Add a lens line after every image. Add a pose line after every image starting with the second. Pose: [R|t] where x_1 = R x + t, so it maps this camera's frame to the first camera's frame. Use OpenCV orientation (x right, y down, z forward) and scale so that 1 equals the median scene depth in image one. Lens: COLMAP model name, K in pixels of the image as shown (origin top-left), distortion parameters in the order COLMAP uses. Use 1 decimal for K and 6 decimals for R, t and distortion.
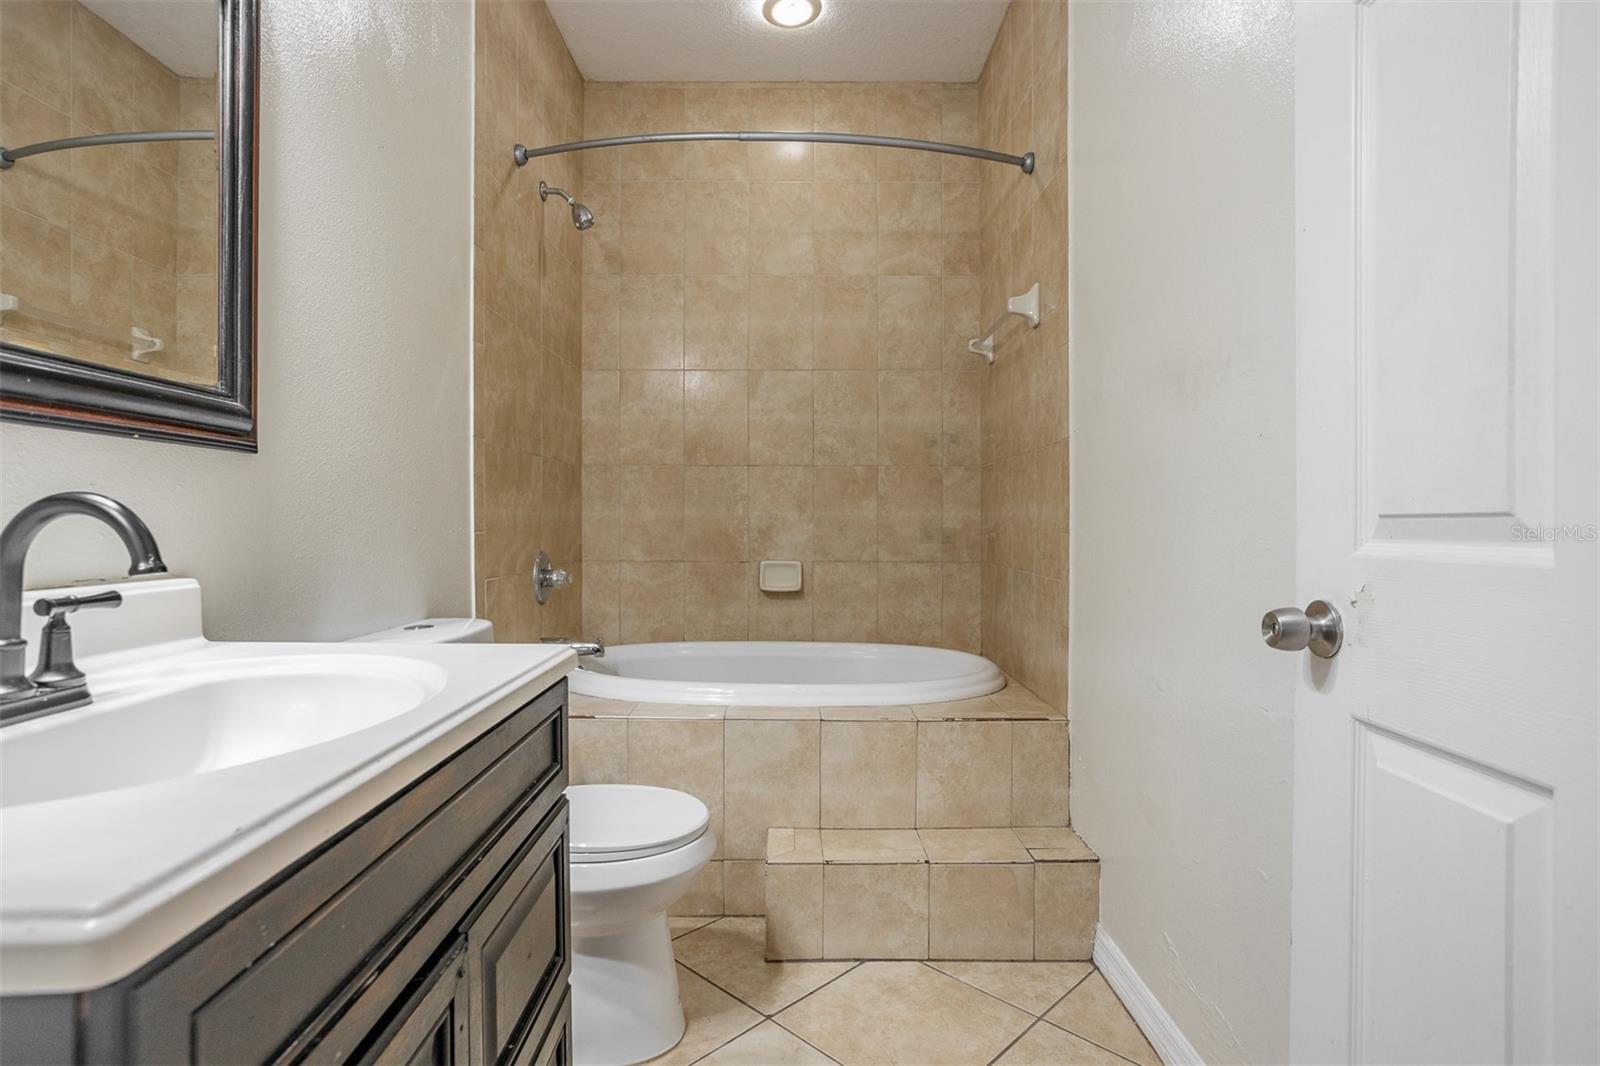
lens RADIAL K [[803.8, 0, 806.2], [0, 803.8, 525.3], [0, 0, 1]] dist [-0.050174, 0.030914]
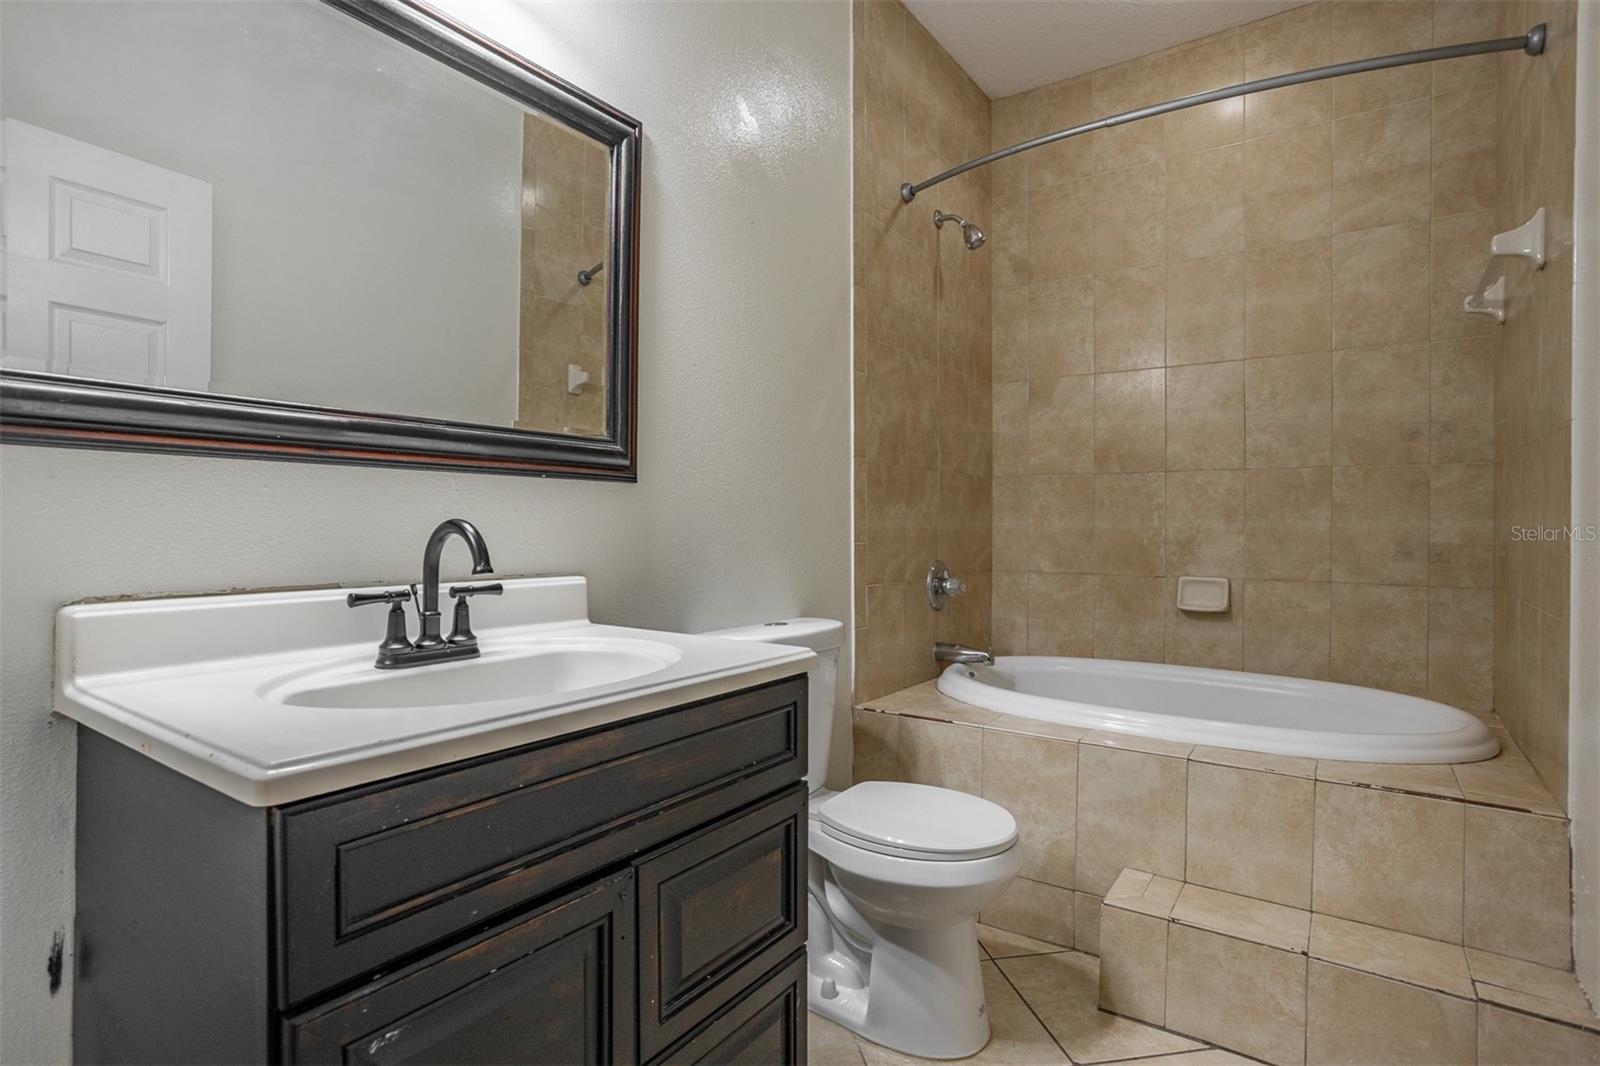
lens RADIAL K [[800.5, 0, 793.2], [0, 800.5, 528.8], [0, 0, 1]] dist [-0.042929, 0.028230]
pose [[0.823509, 0.003848, -0.567291, 0.112656], [-0.006294, 0.999977, -0.002354, -0.005273], [0.567269, 0.005510, 0.823514, 0.021237]]
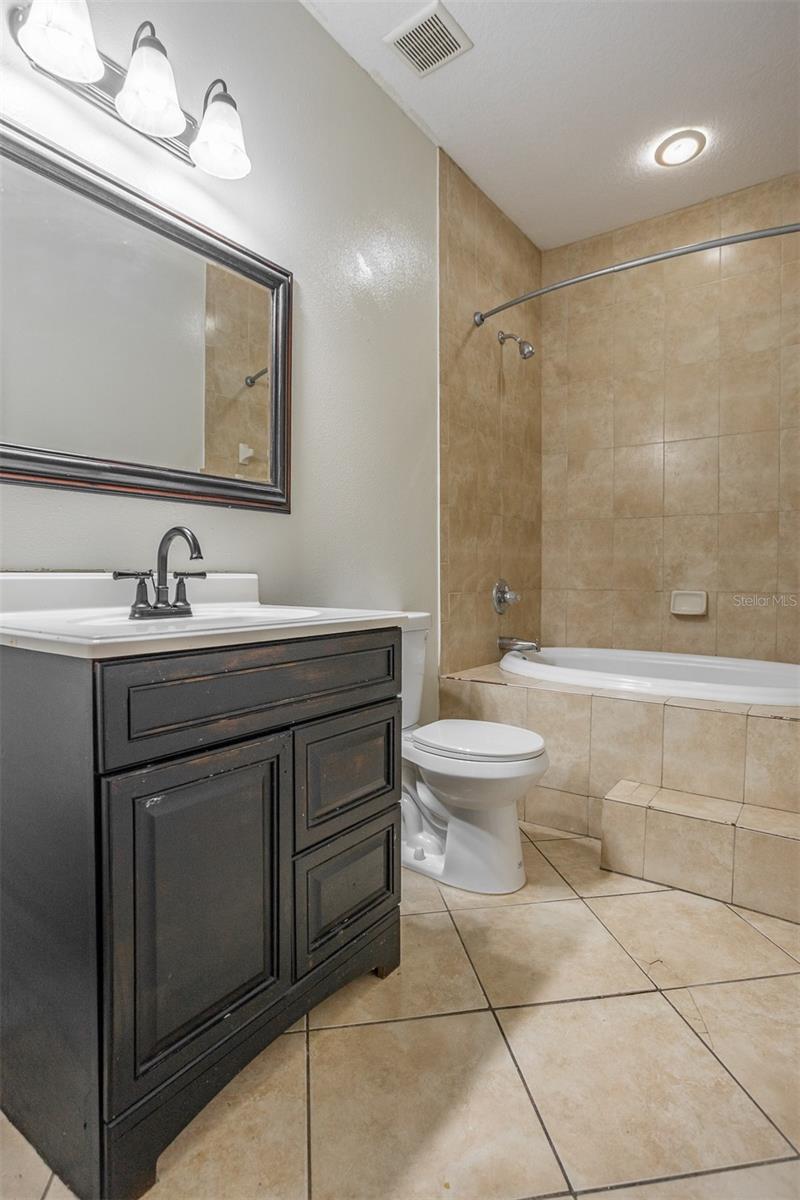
lens RADIAL K [[597.7, 0, 398.4], [0, 597.7, 580.6], [0, 0, 1]] dist [-0.039528, 0.027158]
pose [[0.818100, 0.011856, -0.574953, 0.158634], [-0.005175, 0.999899, 0.013255, 0.022063], [0.575052, -0.007868, 0.818079, -0.028204]]
